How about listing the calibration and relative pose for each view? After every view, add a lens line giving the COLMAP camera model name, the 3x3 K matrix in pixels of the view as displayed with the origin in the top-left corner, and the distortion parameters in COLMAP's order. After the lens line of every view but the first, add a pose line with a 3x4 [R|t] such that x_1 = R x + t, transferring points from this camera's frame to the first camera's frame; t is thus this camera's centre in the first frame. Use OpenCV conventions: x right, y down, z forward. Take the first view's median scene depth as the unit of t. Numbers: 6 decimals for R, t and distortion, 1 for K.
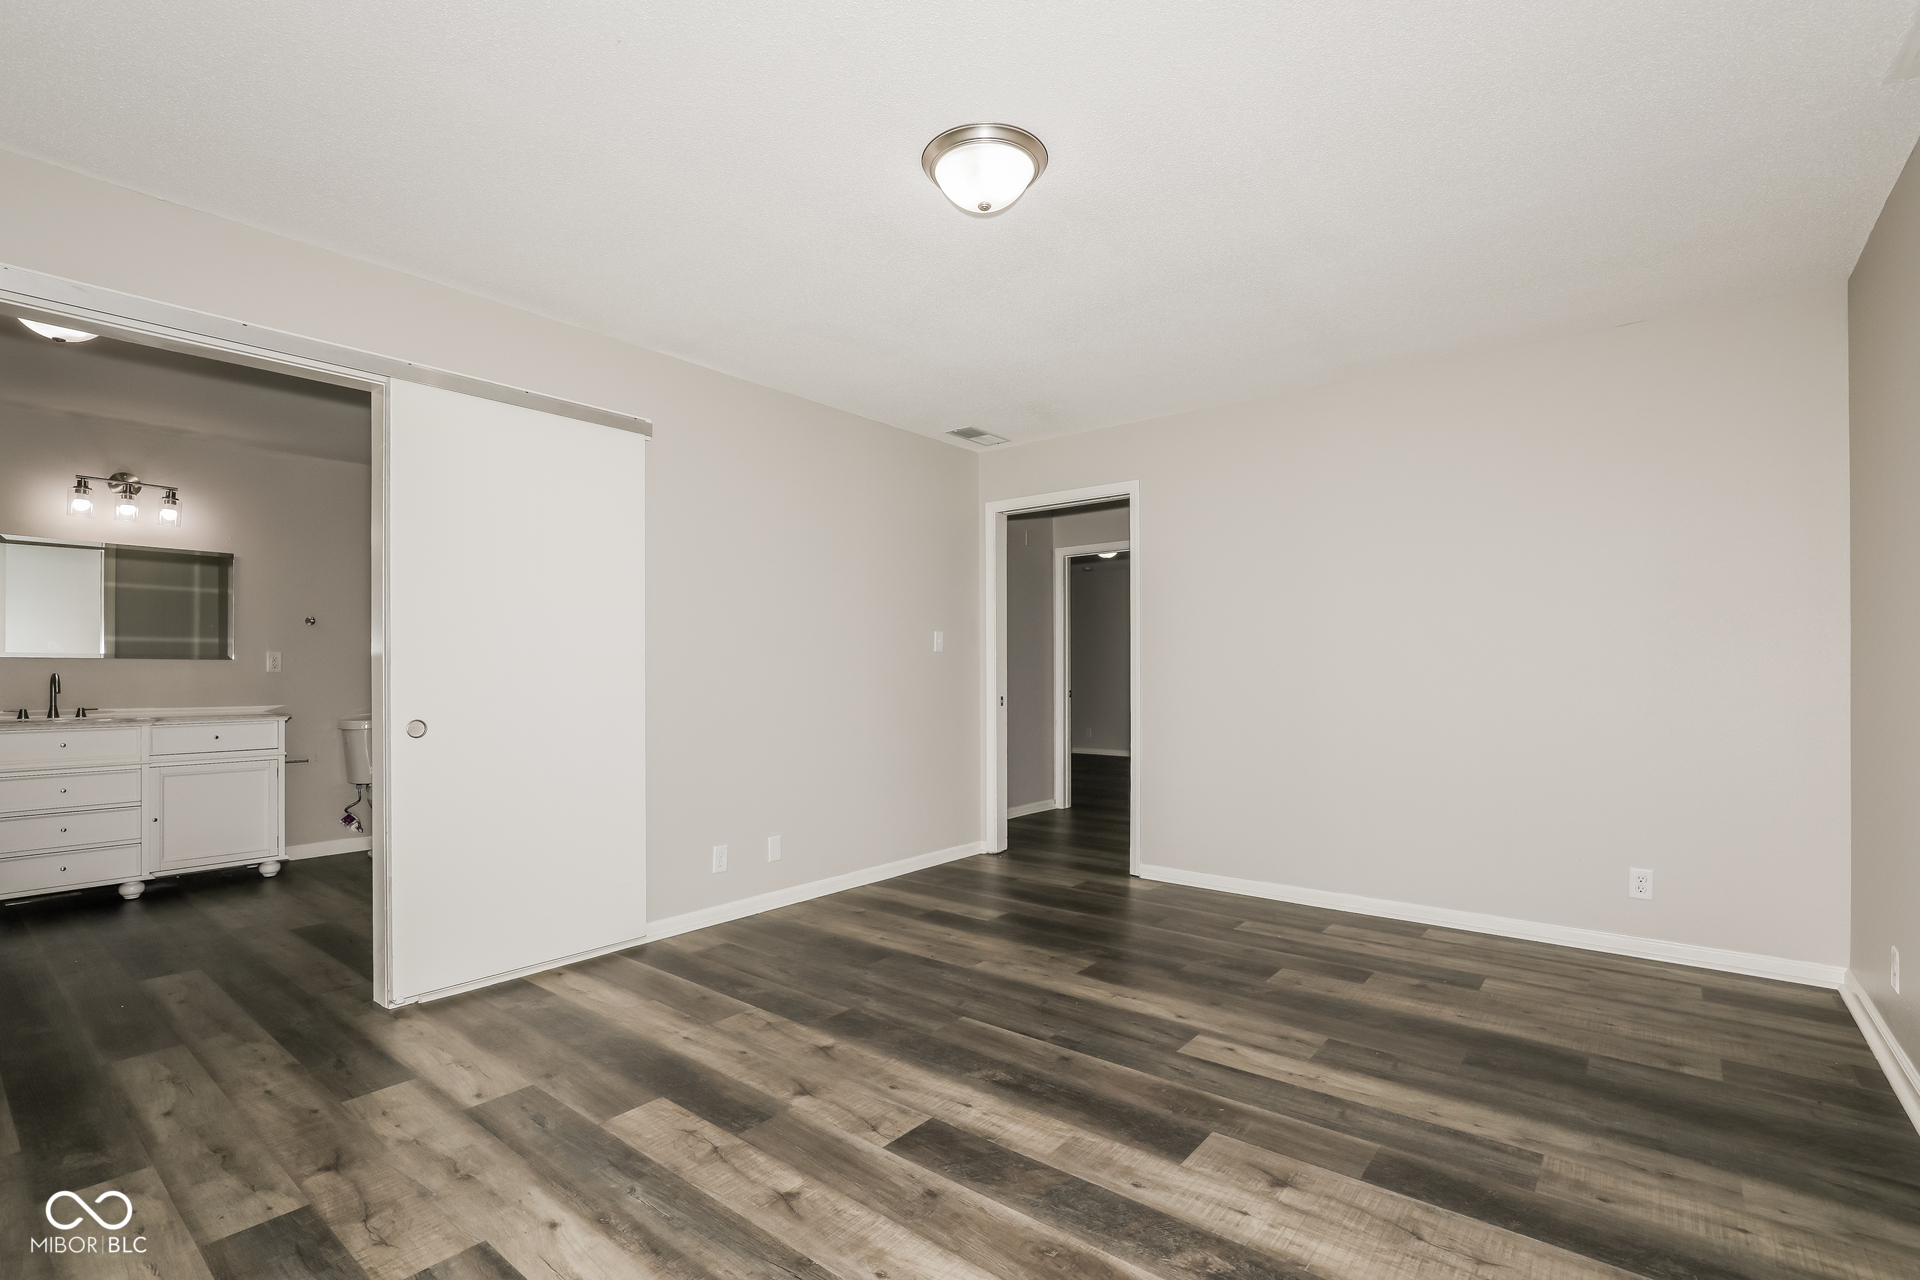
lens RADIAL K [[873.3, 0, 968.0], [0, 873.3, 664.3], [0, 0, 1]] dist [-0.031231, 0.008873]
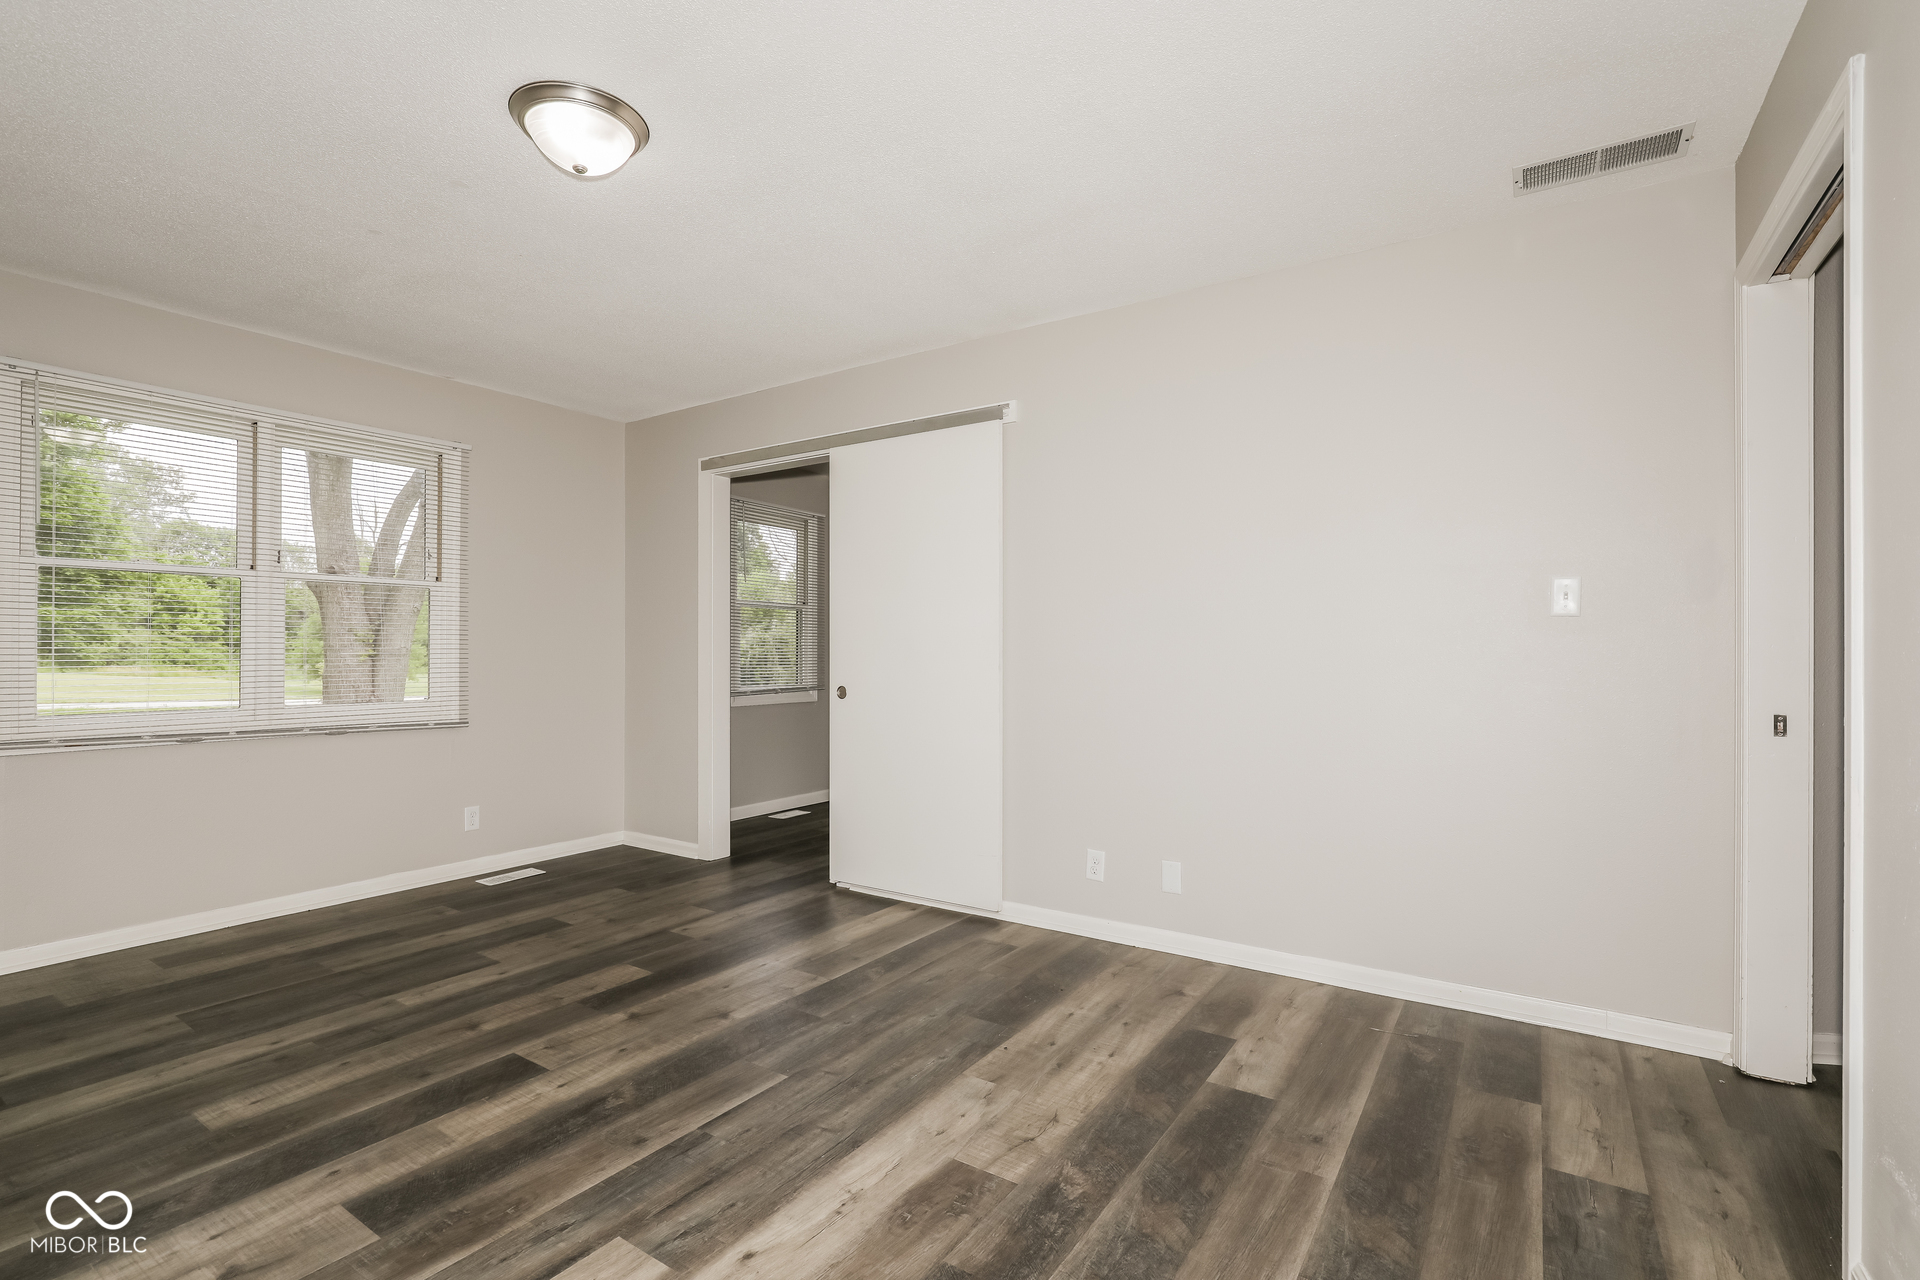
lens RADIAL K [[873.3, 0, 968.0], [0, 873.3, 664.3], [0, 0, 1]] dist [-0.031231, 0.008873]
pose [[0.097424, 0.020821, -0.995025, 0.883276], [0.002924, 0.999771, 0.021207, -0.008465], [0.995239, -0.004976, 0.097341, 1.160235]]
